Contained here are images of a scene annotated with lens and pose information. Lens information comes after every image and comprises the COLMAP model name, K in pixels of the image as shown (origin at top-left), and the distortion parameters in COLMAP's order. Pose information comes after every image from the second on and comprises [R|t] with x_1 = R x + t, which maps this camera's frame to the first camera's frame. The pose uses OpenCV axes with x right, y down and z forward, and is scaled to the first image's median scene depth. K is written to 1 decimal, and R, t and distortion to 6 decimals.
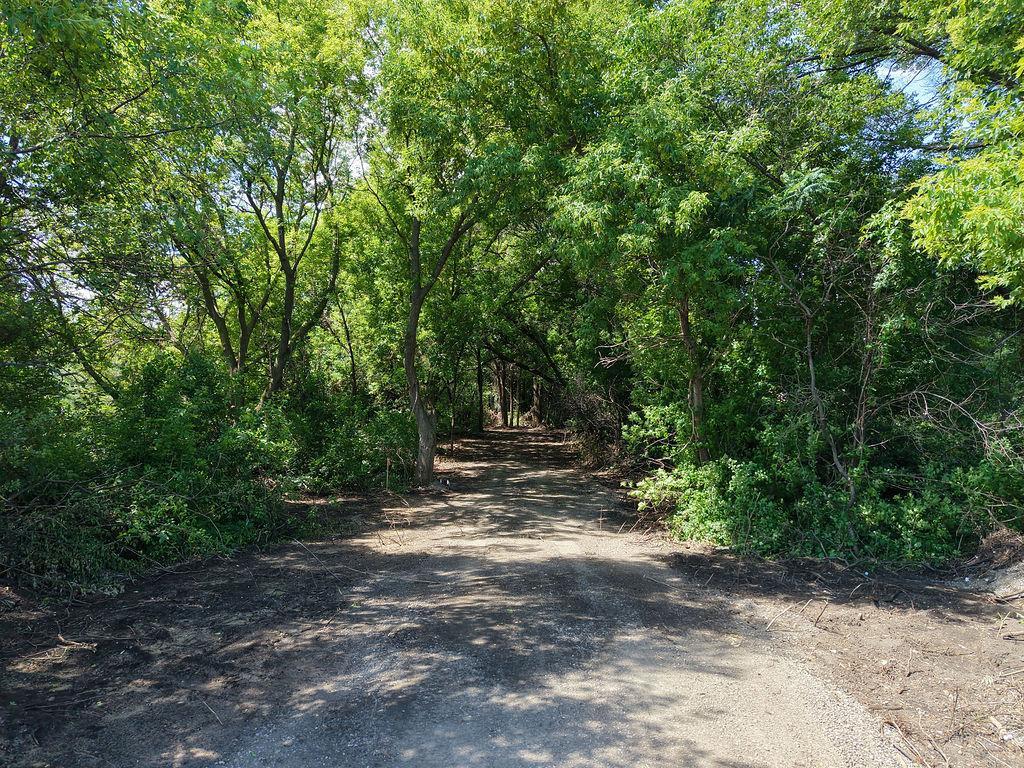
lens RADIAL K [[684.1, 0, 511.0], [0, 684.1, 388.8], [0, 0, 1]] dist [0.022348, -0.022742]
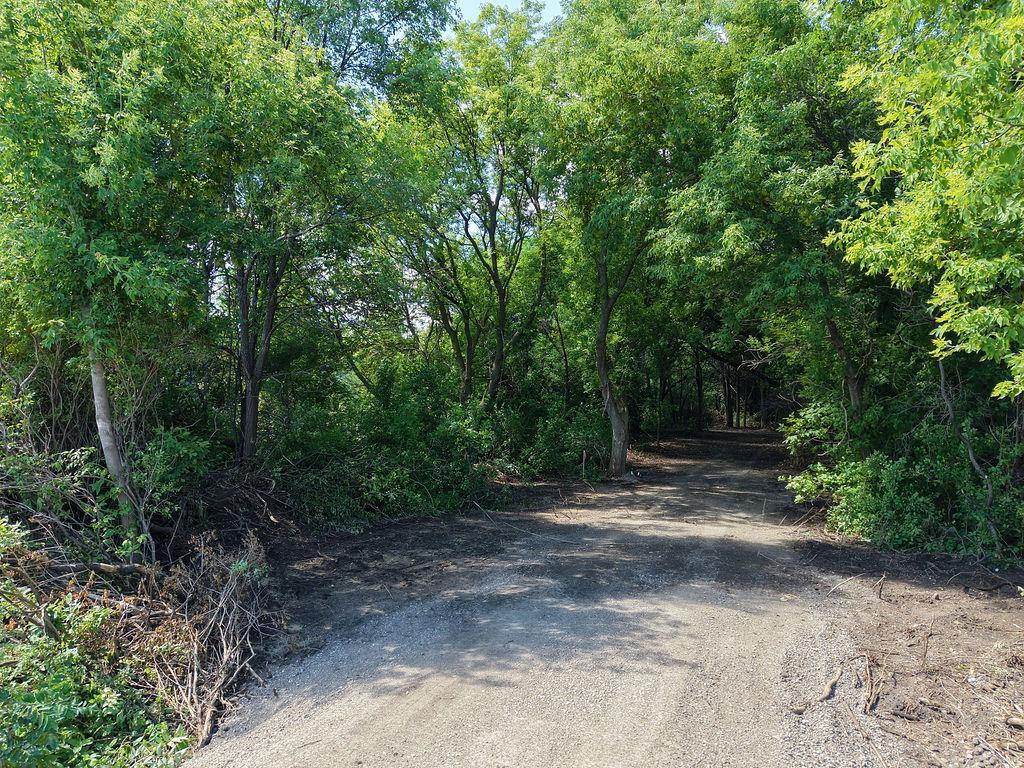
lens RADIAL K [[680.3, 0, 508.1], [0, 680.3, 402.3], [0, 0, 1]] dist [0.051307, -0.065810]
pose [[0.936460, 0.006005, -0.350724, 0.107216], [0.000688, 0.999820, 0.018955, 0.001167], [0.350774, -0.017992, 0.936287, -0.105243]]
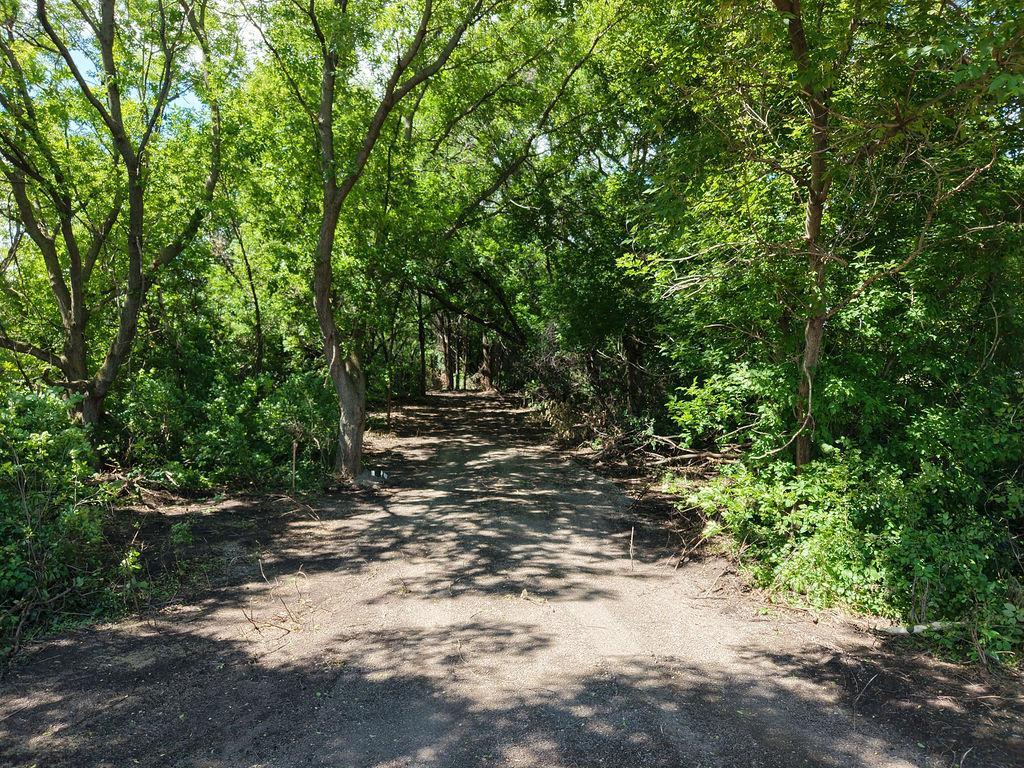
lens RADIAL K [[680.3, 0, 508.1], [0, 680.3, 402.3], [0, 0, 1]] dist [0.051307, -0.065810]
pose [[0.996141, -0.009927, 0.087205, -0.033681], [0.003130, 0.996969, 0.077737, 0.009152], [-0.087712, -0.077164, 0.993153, 0.336287]]
